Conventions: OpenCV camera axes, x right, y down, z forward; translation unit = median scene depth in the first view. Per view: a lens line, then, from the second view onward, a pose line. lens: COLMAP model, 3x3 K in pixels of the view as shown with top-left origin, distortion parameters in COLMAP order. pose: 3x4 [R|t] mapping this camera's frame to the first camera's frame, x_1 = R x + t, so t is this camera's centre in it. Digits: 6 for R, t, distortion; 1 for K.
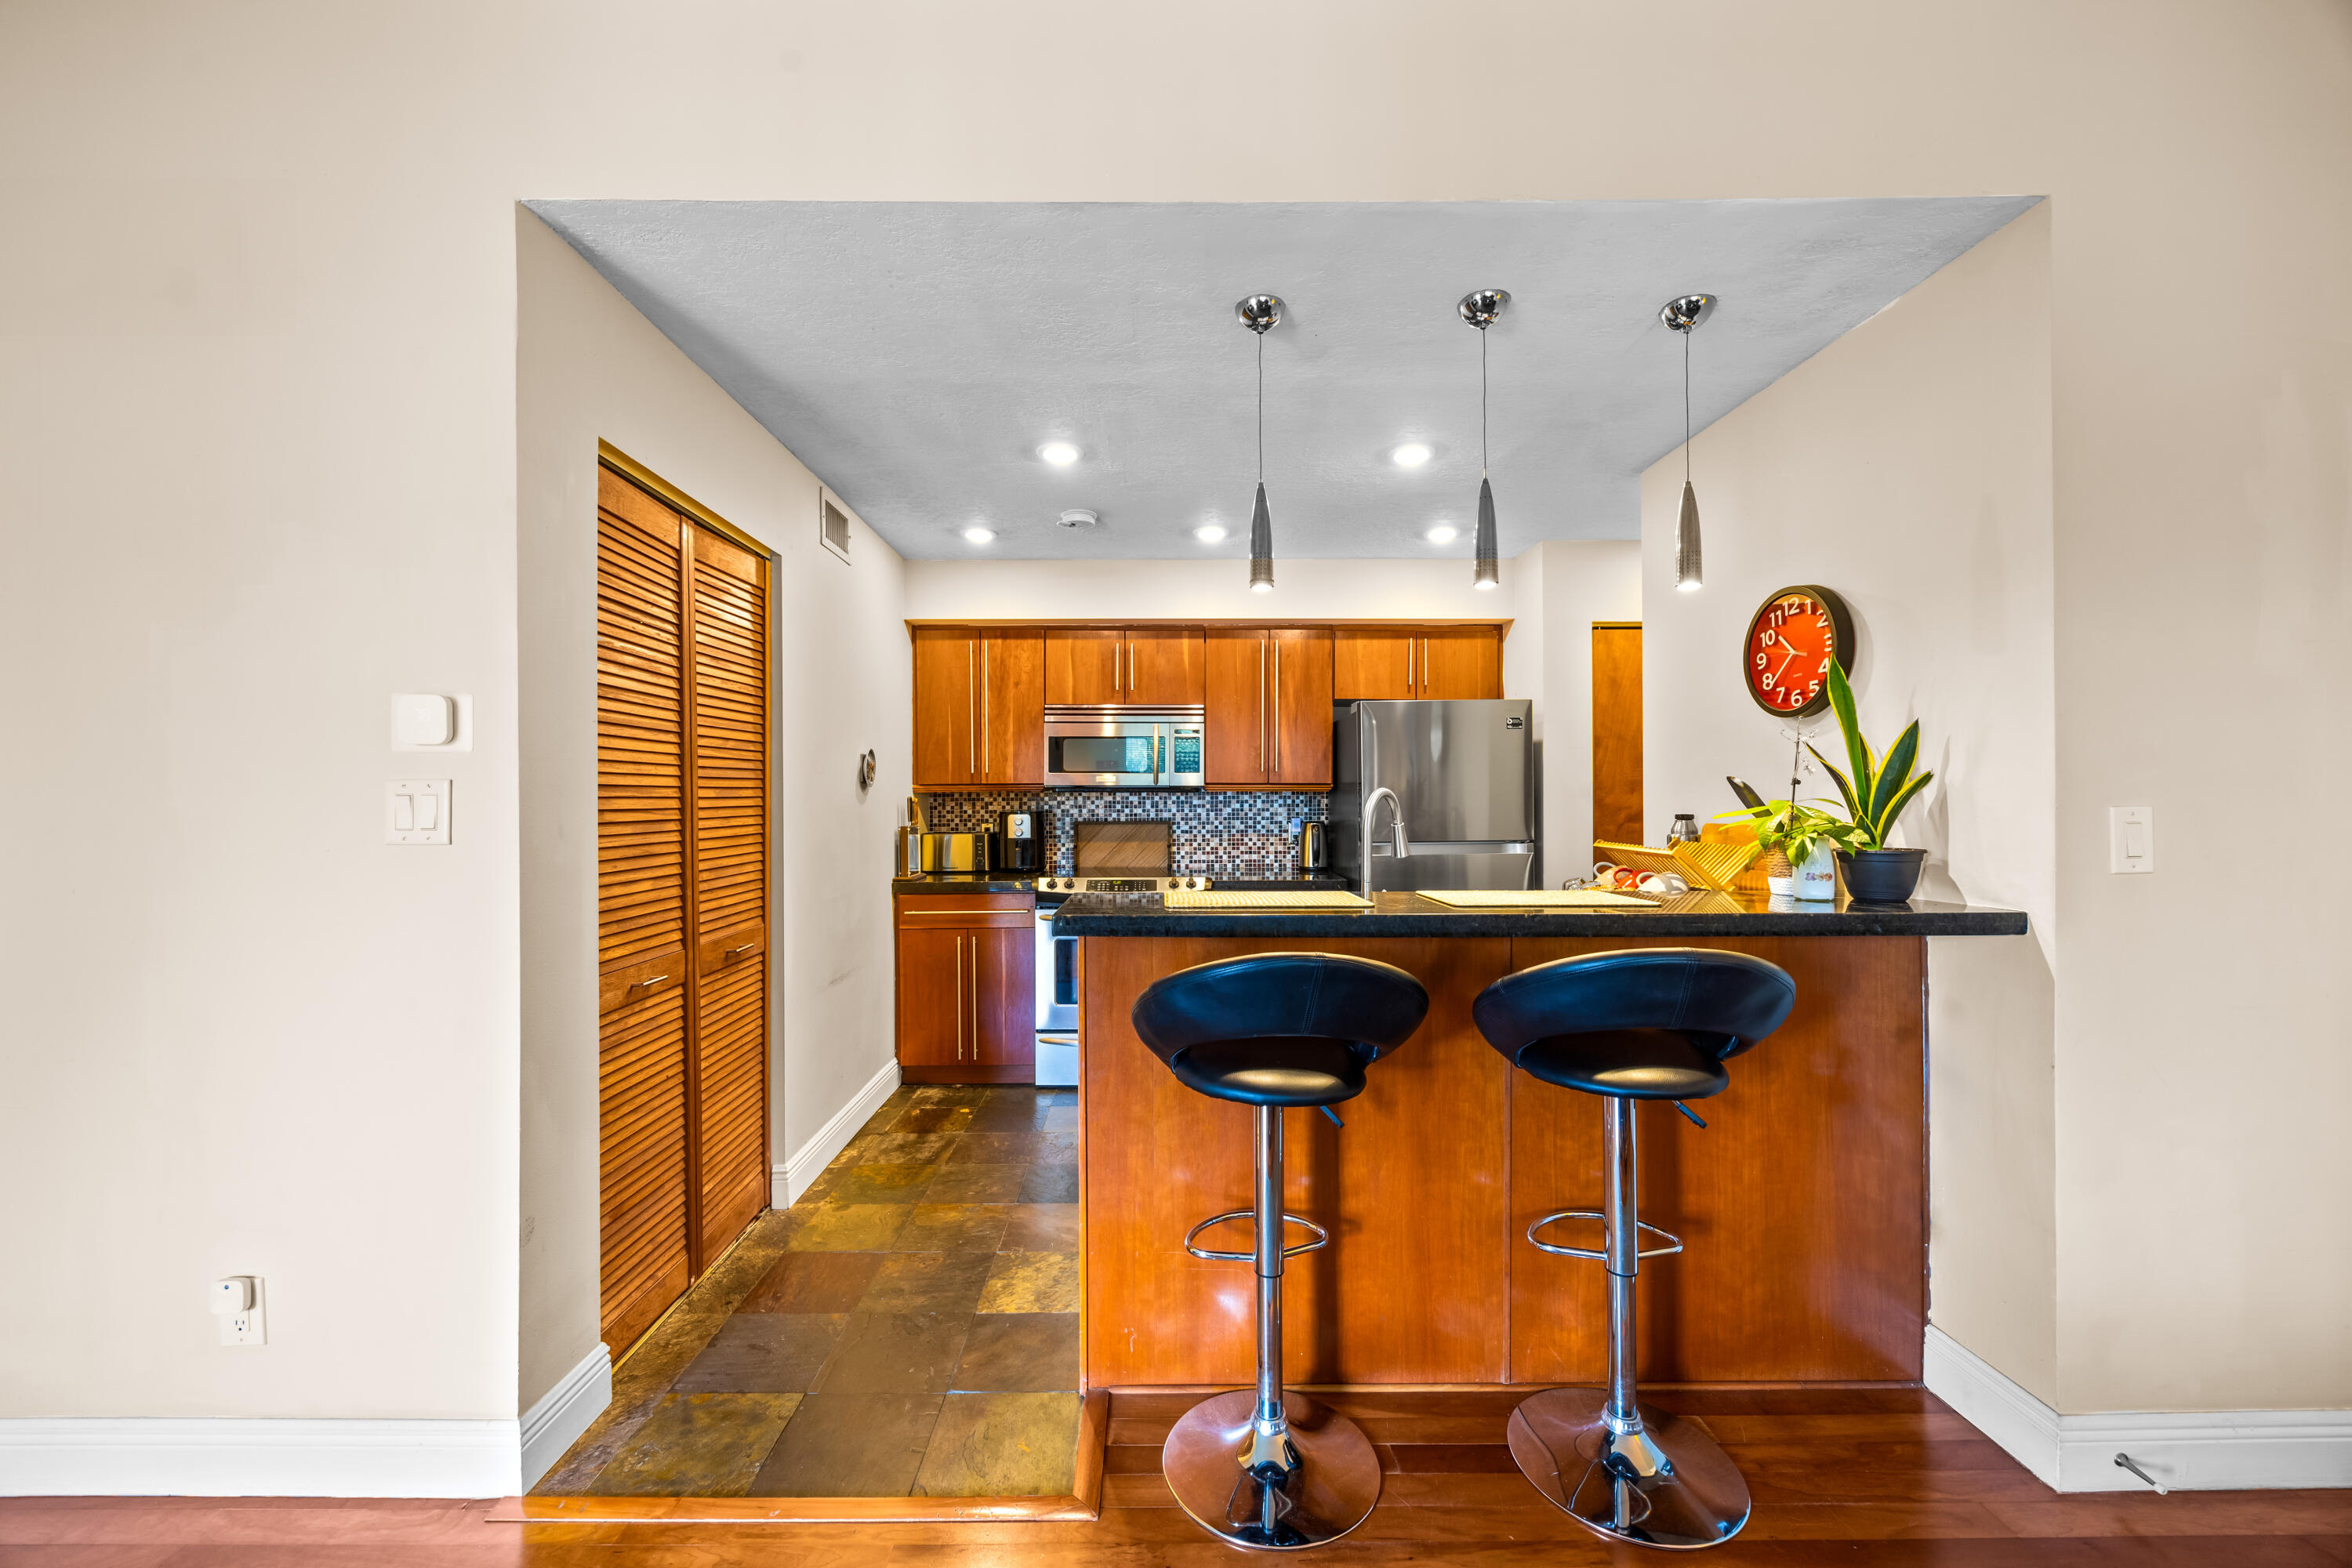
lens RADIAL K [[897.2, 0, 1160.3], [0, 897.2, 796.9], [0, 0, 1]] dist [-0.001158, 0.000322]
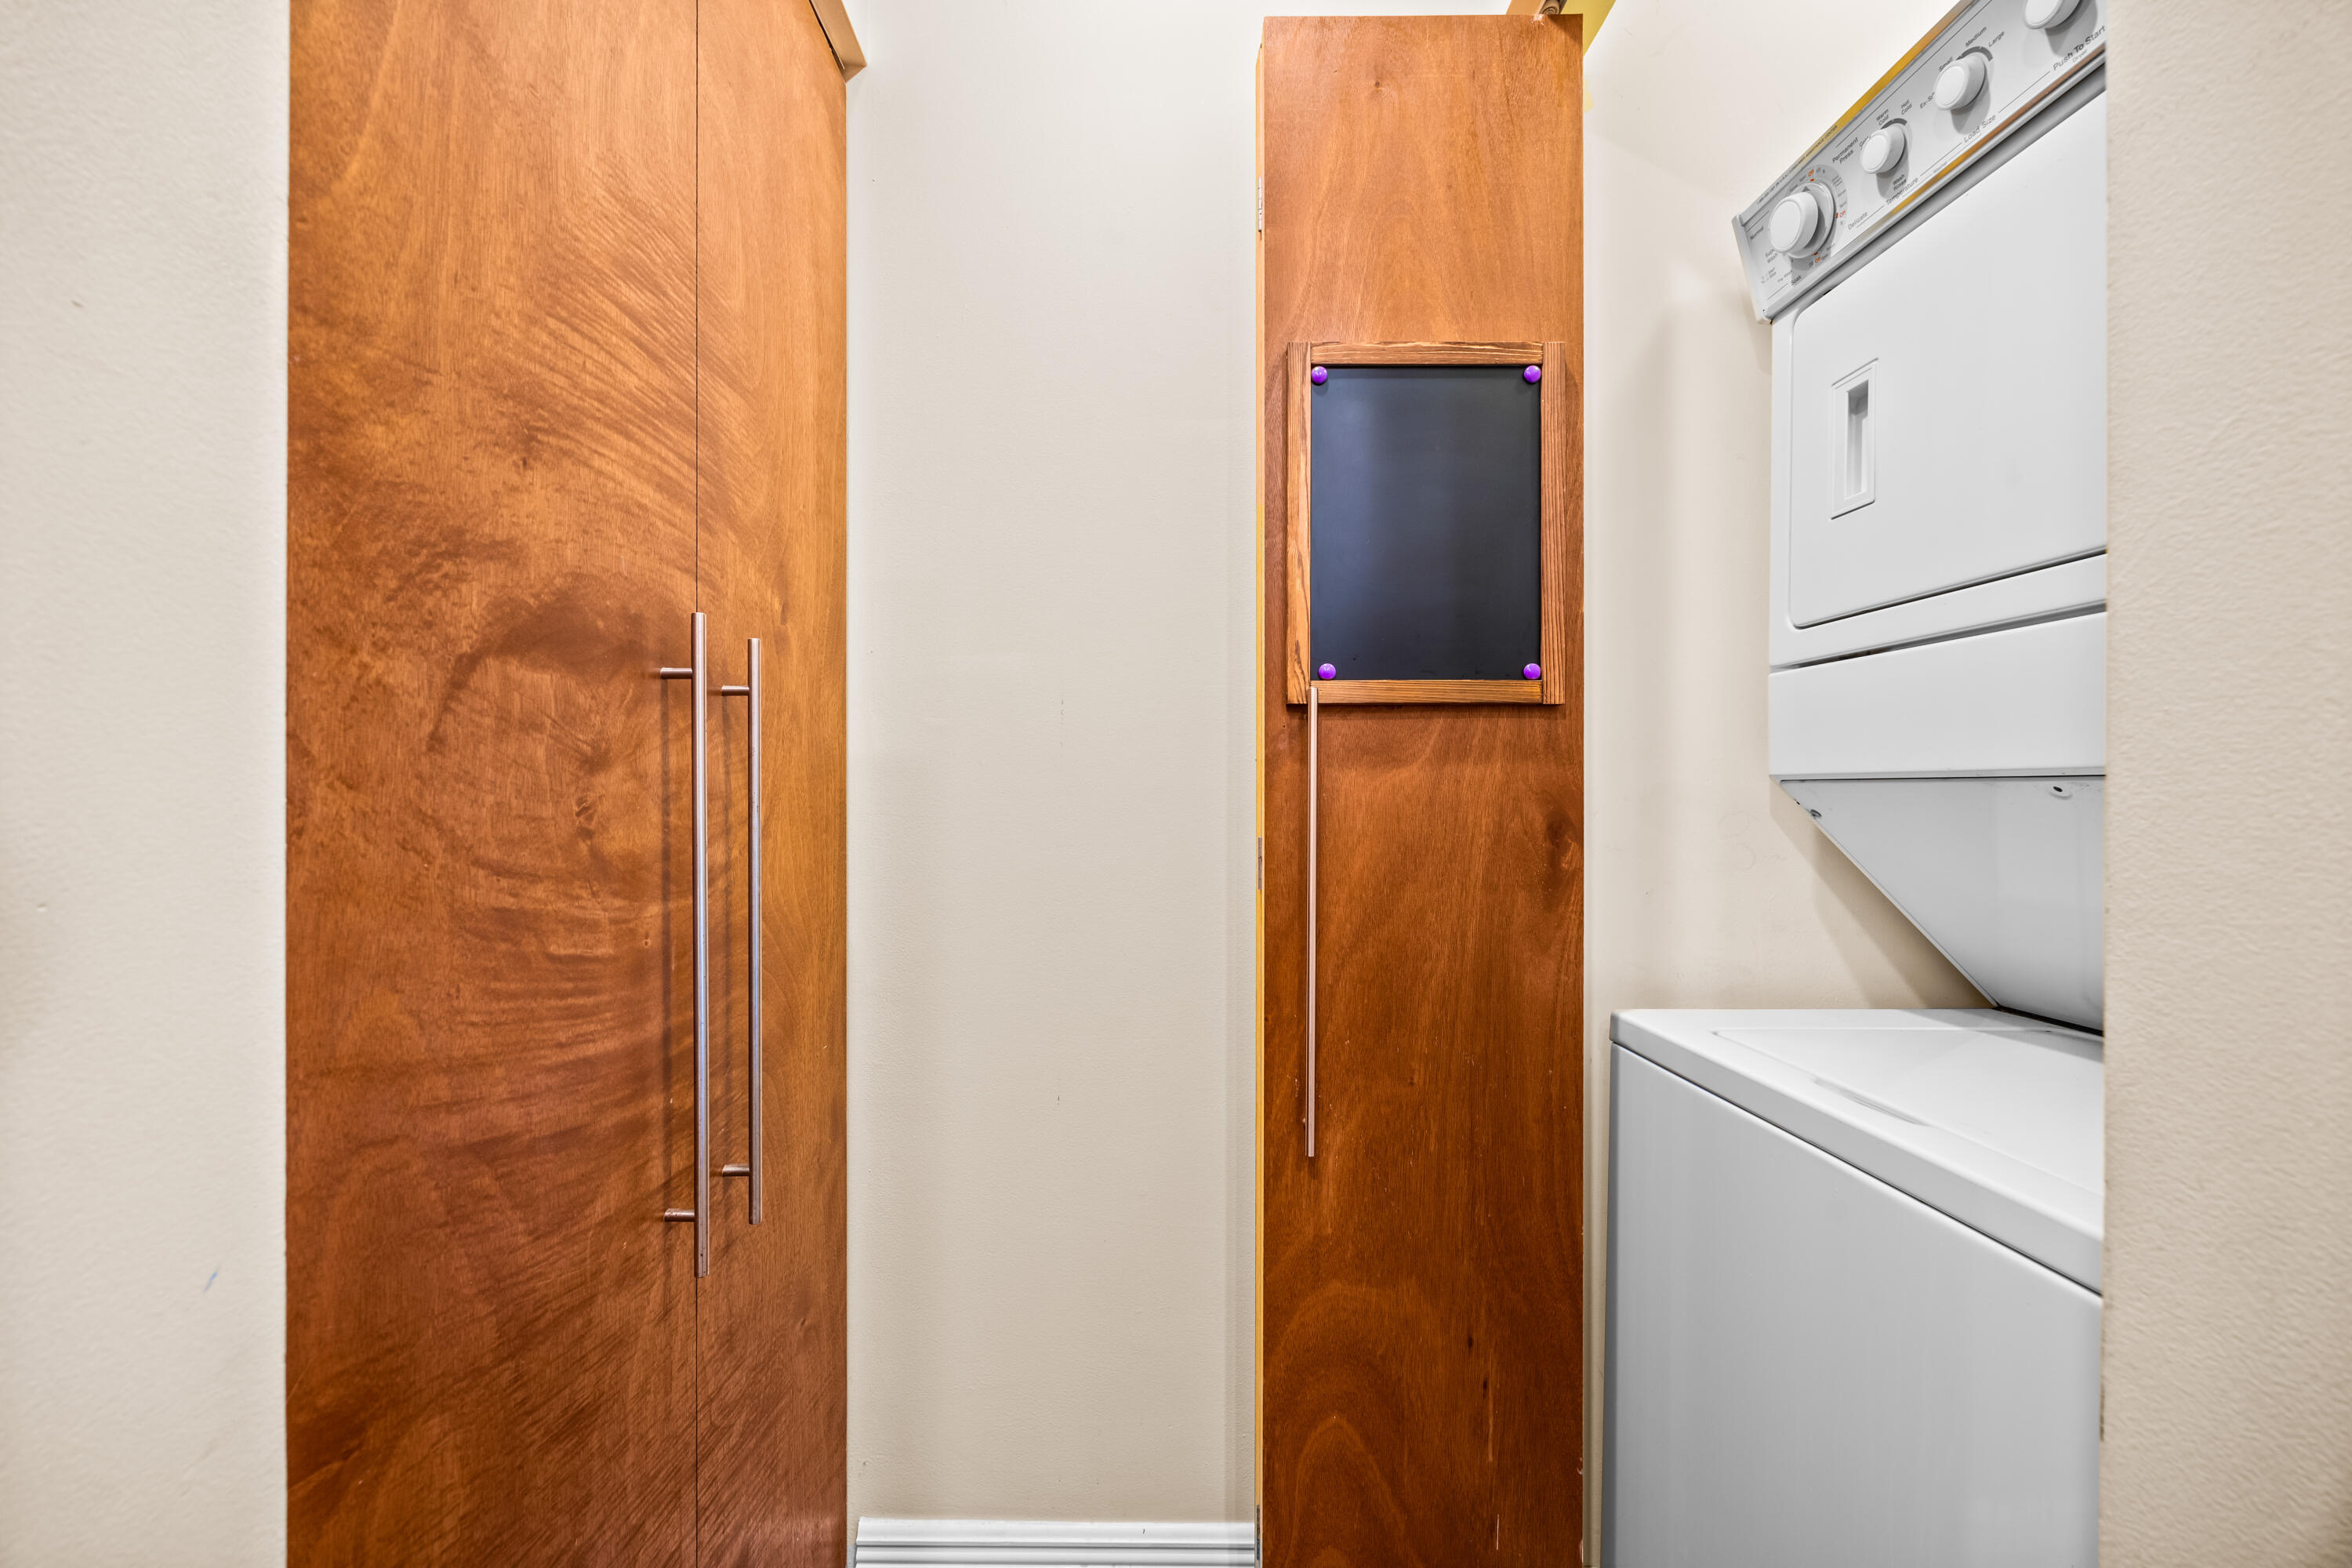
lens RADIAL K [[904.6, 0, 1173.7], [0, 904.6, 800.3], [0, 0, 1]] dist [-0.004069, 0.001006]
pose [[-0.002240, 0.004706, 0.999986, 0.552312], [-0.002931, 0.999985, -0.004713, 0.076048], [-0.999993, -0.002941, -0.002227, 1.307197]]
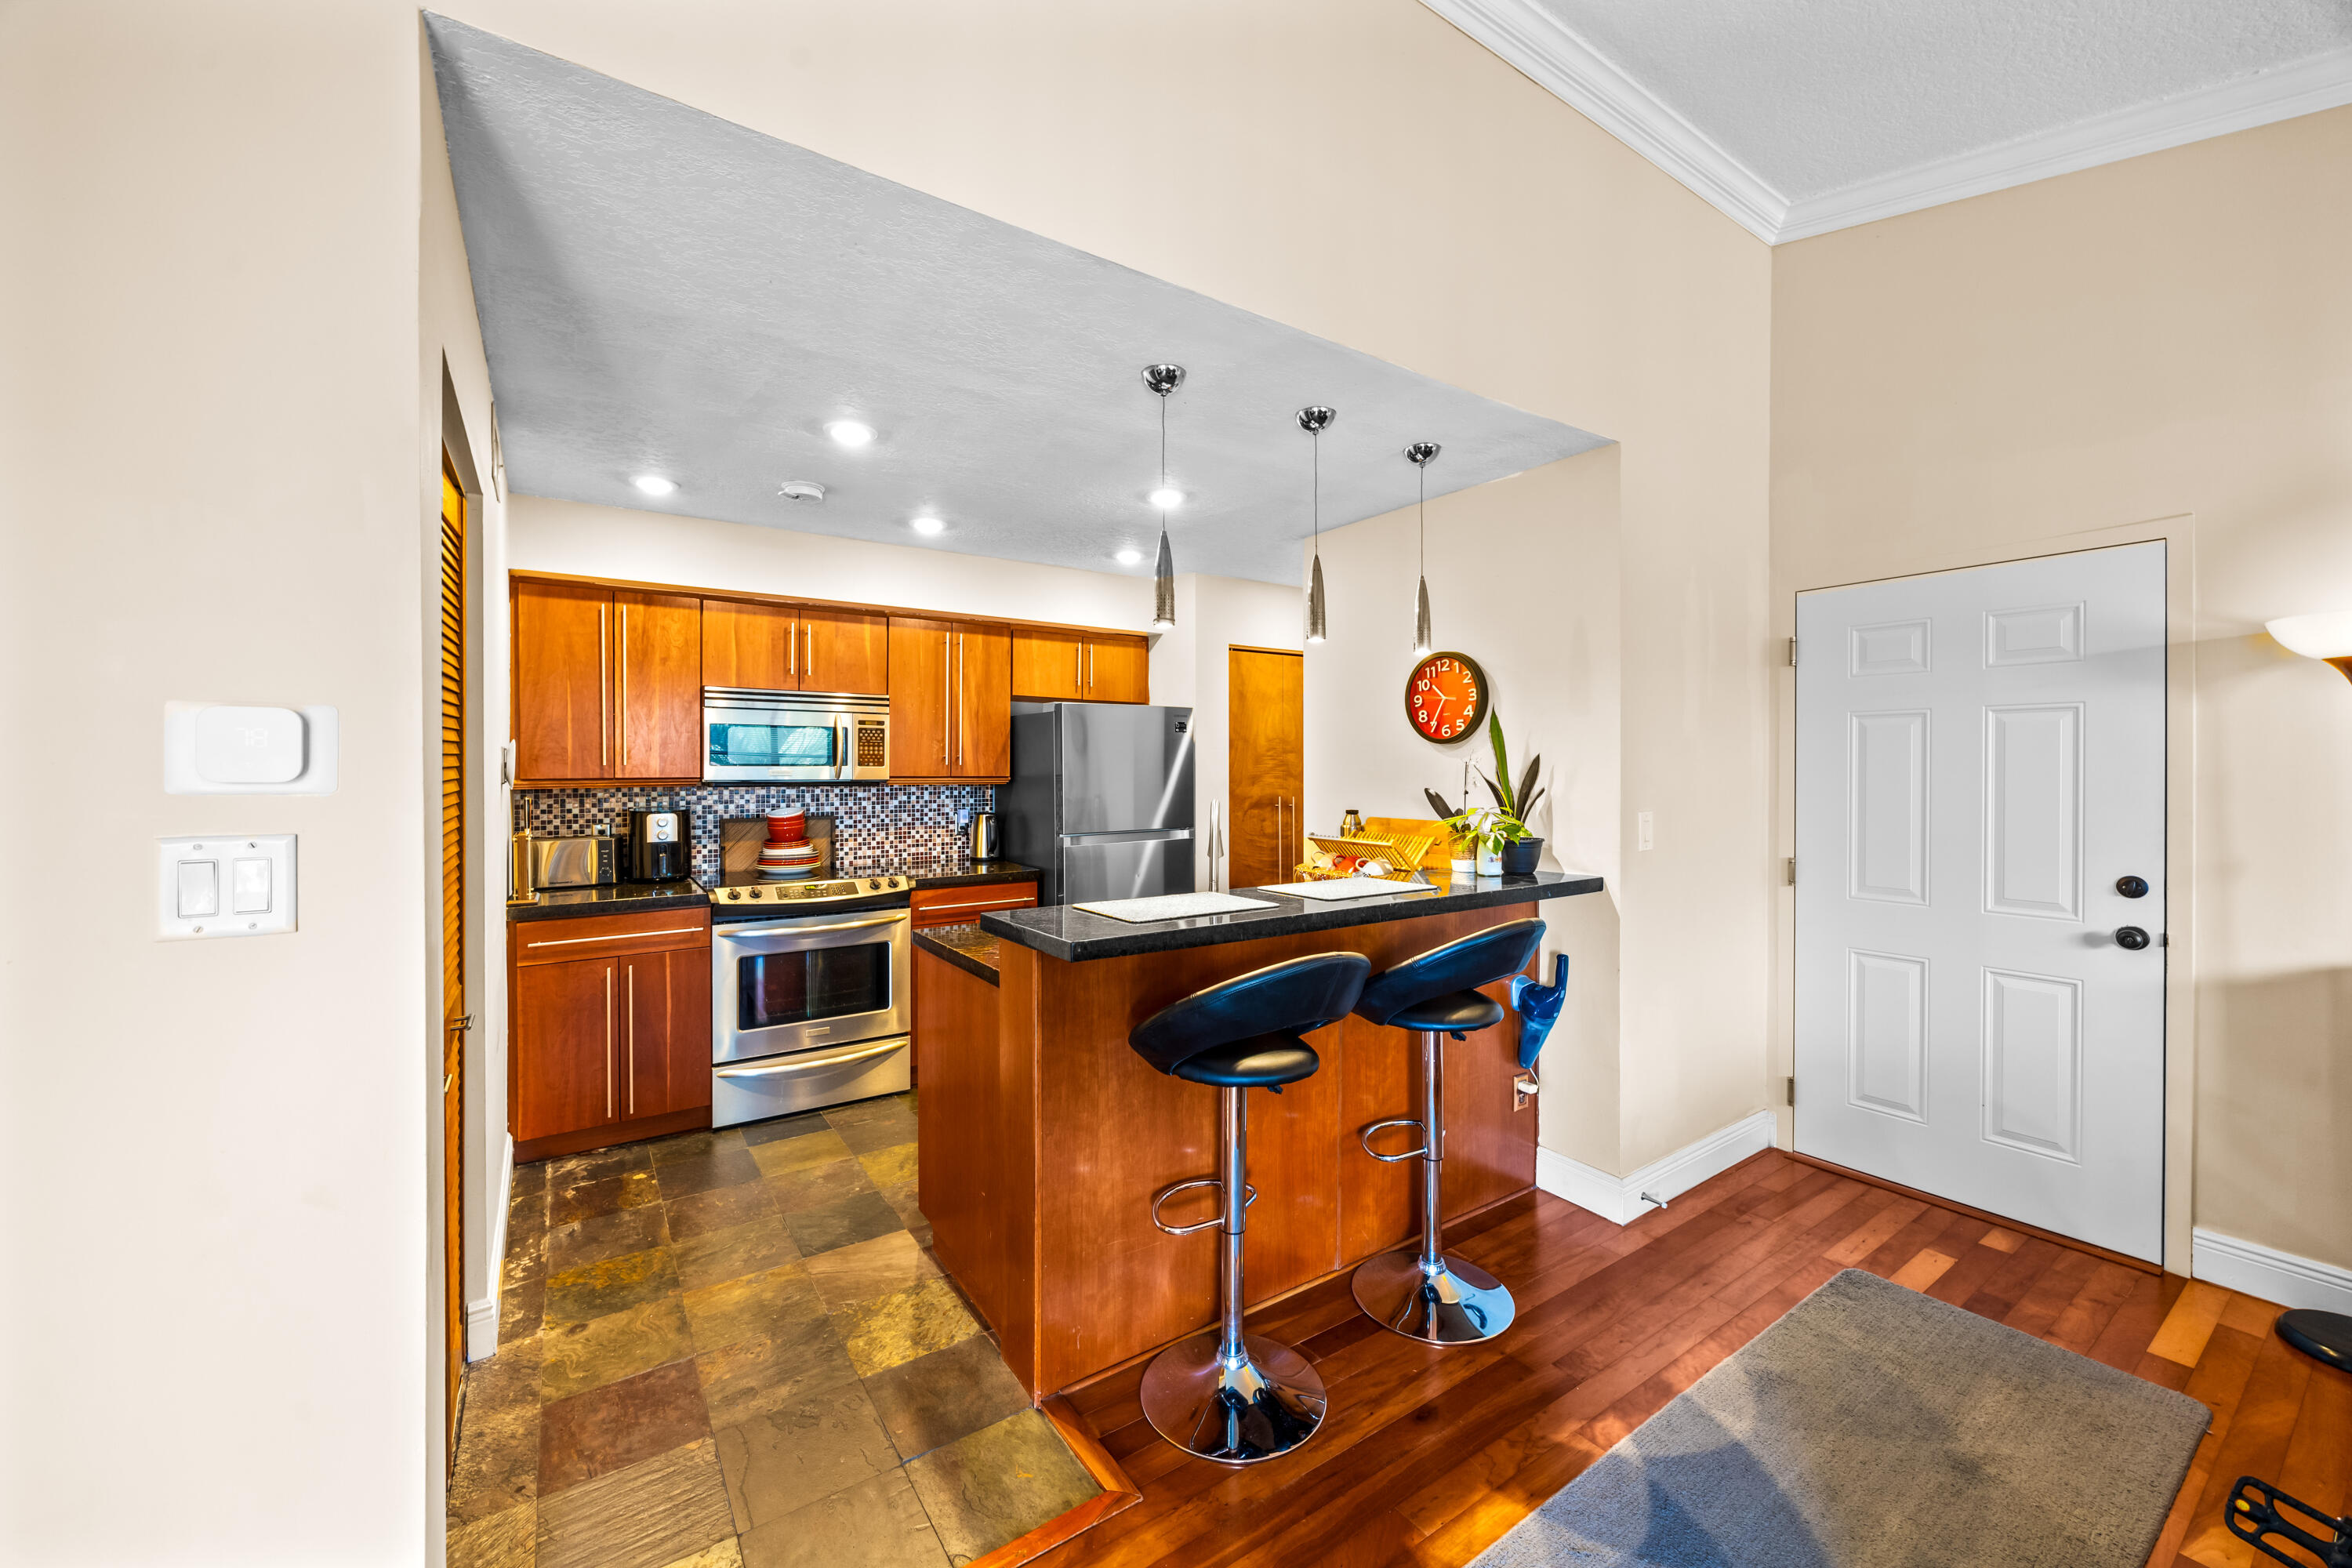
lens RADIAL K [[904.6, 0, 1164.1], [0, 904.6, 768.3], [0, 0, 1]] dist [-0.004069, 0.001006]
pose [[0.830676, 0.001819, 0.556753, -0.390382], [-0.004054, 0.999988, 0.002782, -0.045185], [-0.556741, -0.004568, 0.830673, 0.052602]]
